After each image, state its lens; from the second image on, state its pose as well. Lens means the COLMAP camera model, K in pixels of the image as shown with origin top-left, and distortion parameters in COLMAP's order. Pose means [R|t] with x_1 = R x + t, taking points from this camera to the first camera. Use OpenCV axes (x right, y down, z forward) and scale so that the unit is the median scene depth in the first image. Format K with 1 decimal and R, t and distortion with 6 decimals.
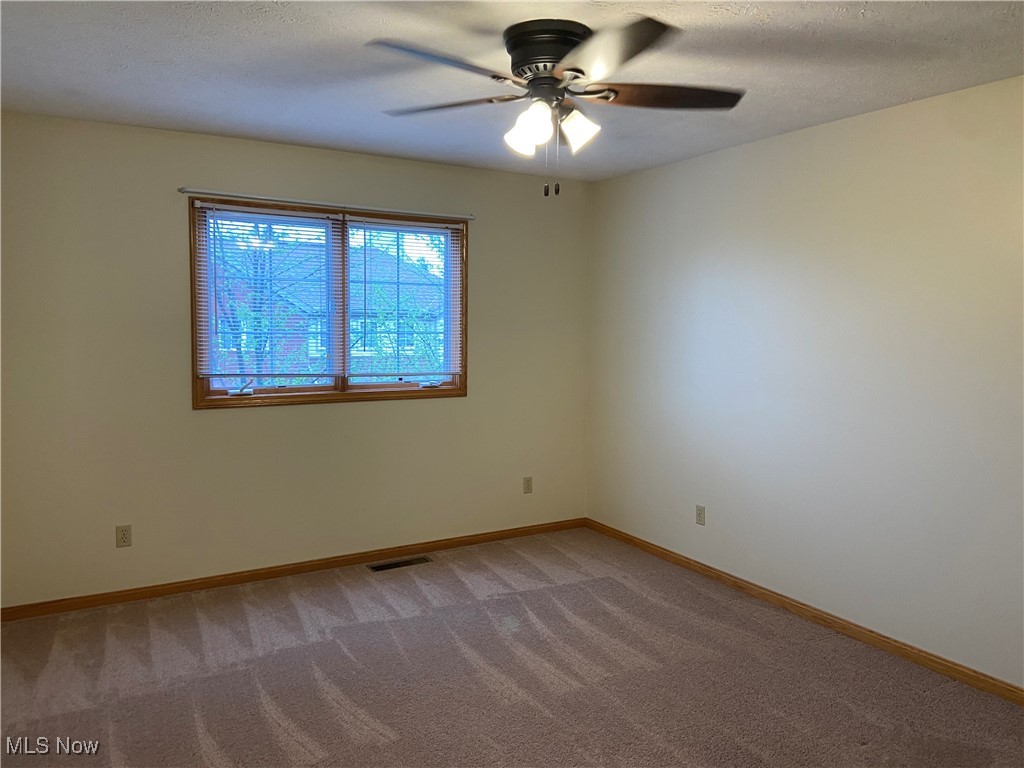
lens RADIAL K [[846.2, 0, 510.4], [0, 846.2, 376.9], [0, 0, 1]] dist [0.030323, -0.016683]
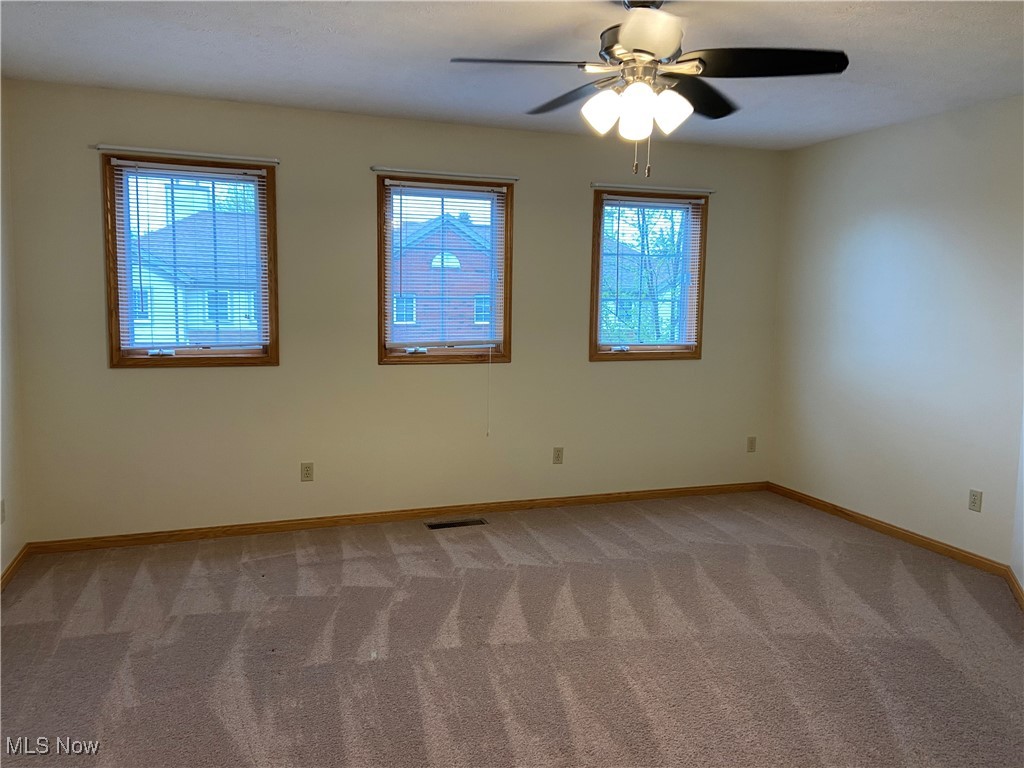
lens RADIAL K [[770.7, 0, 539.4], [0, 770.7, 375.0], [0, 0, 1]] dist [0.031568, -0.030227]
pose [[0.971895, 0.037708, -0.232373, 0.191496], [-0.027334, 0.998487, 0.047703, -0.006485], [0.233820, -0.040011, 0.971456, 0.128277]]
